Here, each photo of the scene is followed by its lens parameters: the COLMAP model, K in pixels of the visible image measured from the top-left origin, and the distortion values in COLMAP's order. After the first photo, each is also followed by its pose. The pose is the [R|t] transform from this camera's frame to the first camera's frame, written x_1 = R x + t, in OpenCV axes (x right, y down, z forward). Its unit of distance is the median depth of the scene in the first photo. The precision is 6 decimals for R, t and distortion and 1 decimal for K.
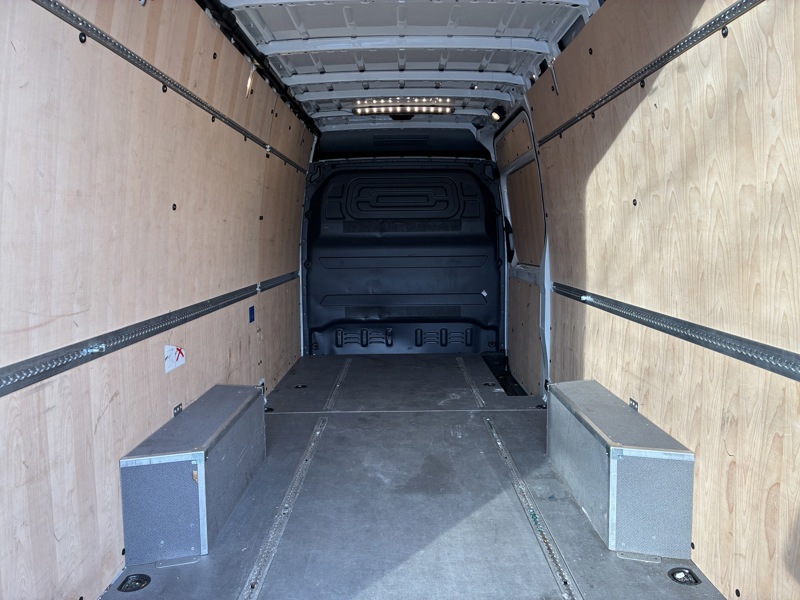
lens RADIAL K [[606.2, 0, 404.3], [0, 606.2, 304.4], [0, 0, 1]] dist [0.072946, -0.089195]
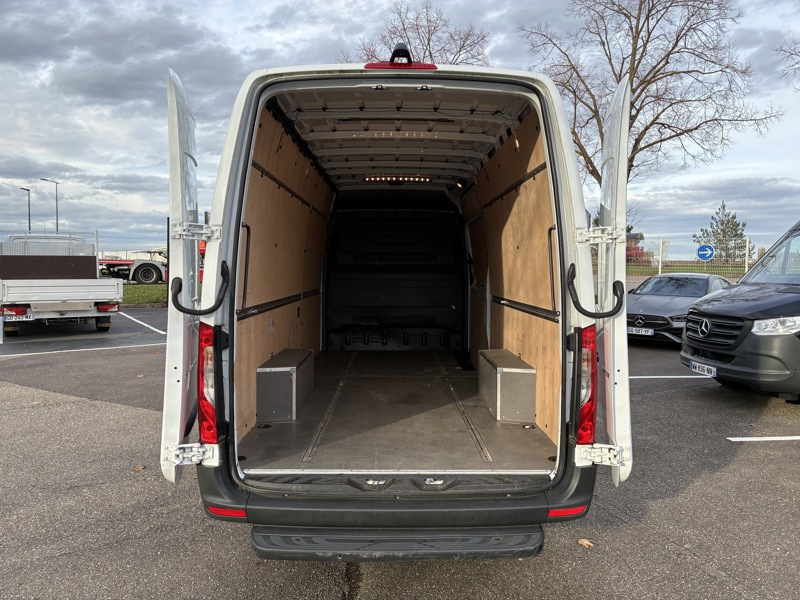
lens RADIAL K [[606.2, 0, 404.3], [0, 606.2, 304.4], [0, 0, 1]] dist [0.072946, -0.089195]
pose [[0.999751, 0.016256, 0.015283, -0.002657], [-0.015422, 0.998464, -0.053206, 0.066049], [-0.016124, 0.052957, 0.998467, -0.494782]]
